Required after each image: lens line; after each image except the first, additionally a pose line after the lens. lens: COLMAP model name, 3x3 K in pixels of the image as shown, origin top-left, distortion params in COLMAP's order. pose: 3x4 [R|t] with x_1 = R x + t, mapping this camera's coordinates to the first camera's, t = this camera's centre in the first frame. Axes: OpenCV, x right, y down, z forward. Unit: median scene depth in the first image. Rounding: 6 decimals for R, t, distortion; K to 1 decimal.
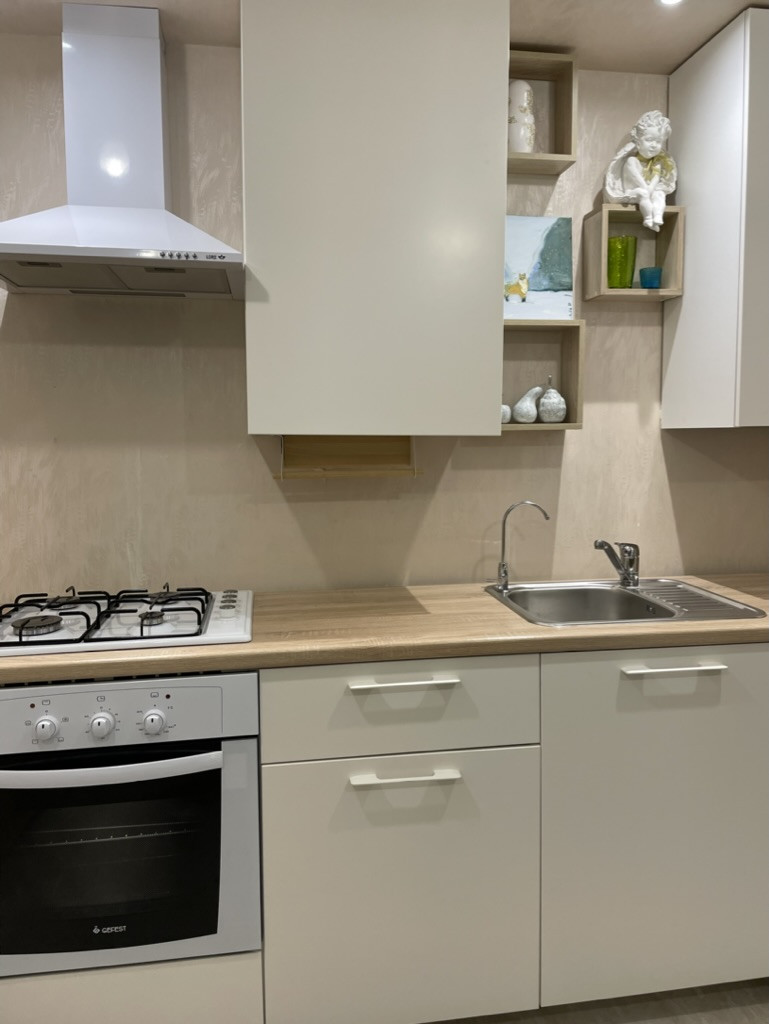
lens RADIAL K [[780.0, 0, 393.2], [0, 780.0, 501.9], [0, 0, 1]] dist [0.075178, -0.091433]
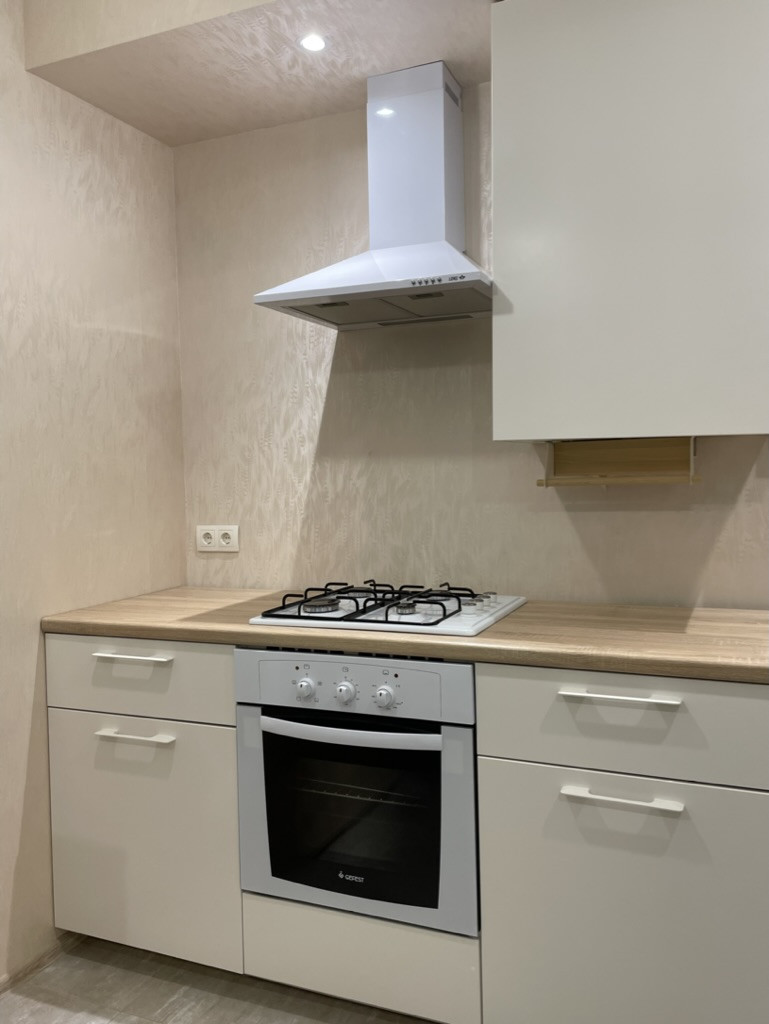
lens RADIAL K [[820.2, 0, 398.3], [0, 820.2, 500.8], [0, 0, 1]] dist [0.092018, -0.111398]
pose [[0.846894, 0.009348, -0.531680, 0.307502], [-0.029605, 0.999124, -0.029590, 0.031688], [0.530937, 0.040800, 0.846428, 0.004548]]
